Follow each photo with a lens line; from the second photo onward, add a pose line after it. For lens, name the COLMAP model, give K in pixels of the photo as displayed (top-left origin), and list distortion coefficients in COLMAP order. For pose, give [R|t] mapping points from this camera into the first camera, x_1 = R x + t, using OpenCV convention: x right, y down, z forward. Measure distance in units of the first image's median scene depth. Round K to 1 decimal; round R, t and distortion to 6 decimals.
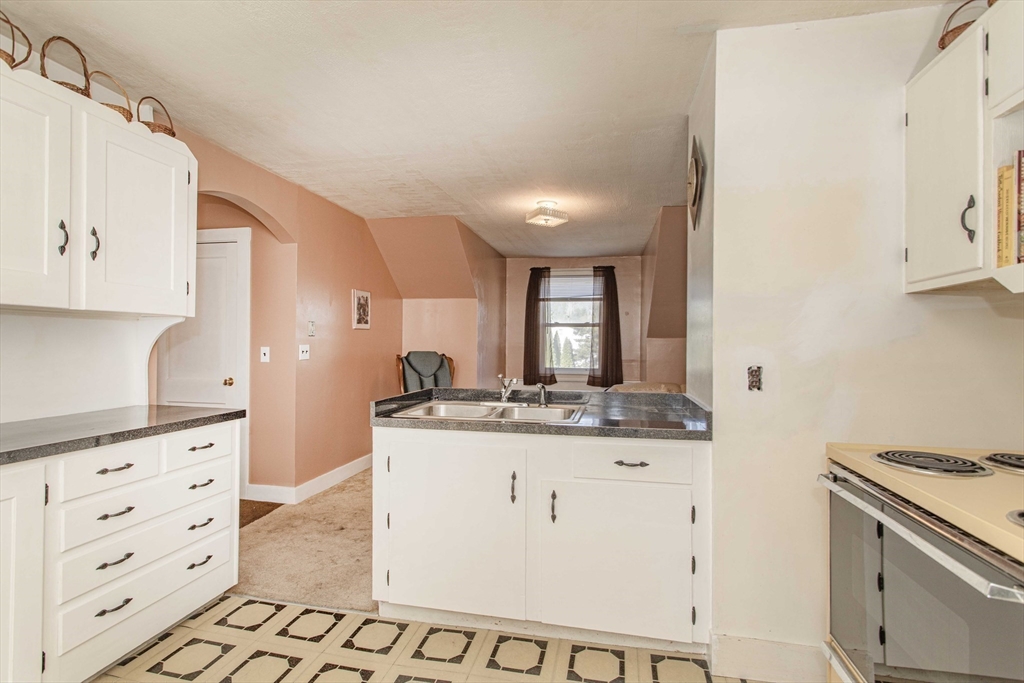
lens RADIAL K [[489.8, 0, 520.1], [0, 489.8, 346.4], [0, 0, 1]] dist [0.006380, -0.001153]
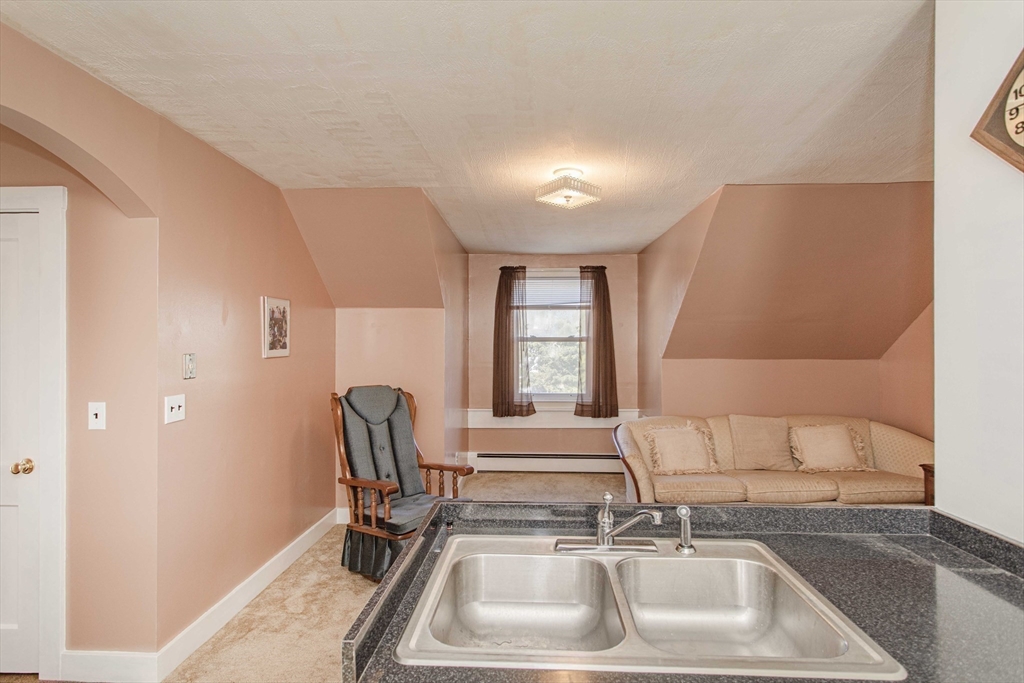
lens RADIAL K [[489.8, 0, 511.5], [0, 489.8, 342.4], [0, 0, 1]] dist [0.006380, -0.001153]
pose [[0.987837, -0.008360, 0.155270, -0.113514], [0.008999, 0.999954, -0.003409, -0.049055], [-0.155235, 0.004764, 0.987866, 0.301923]]
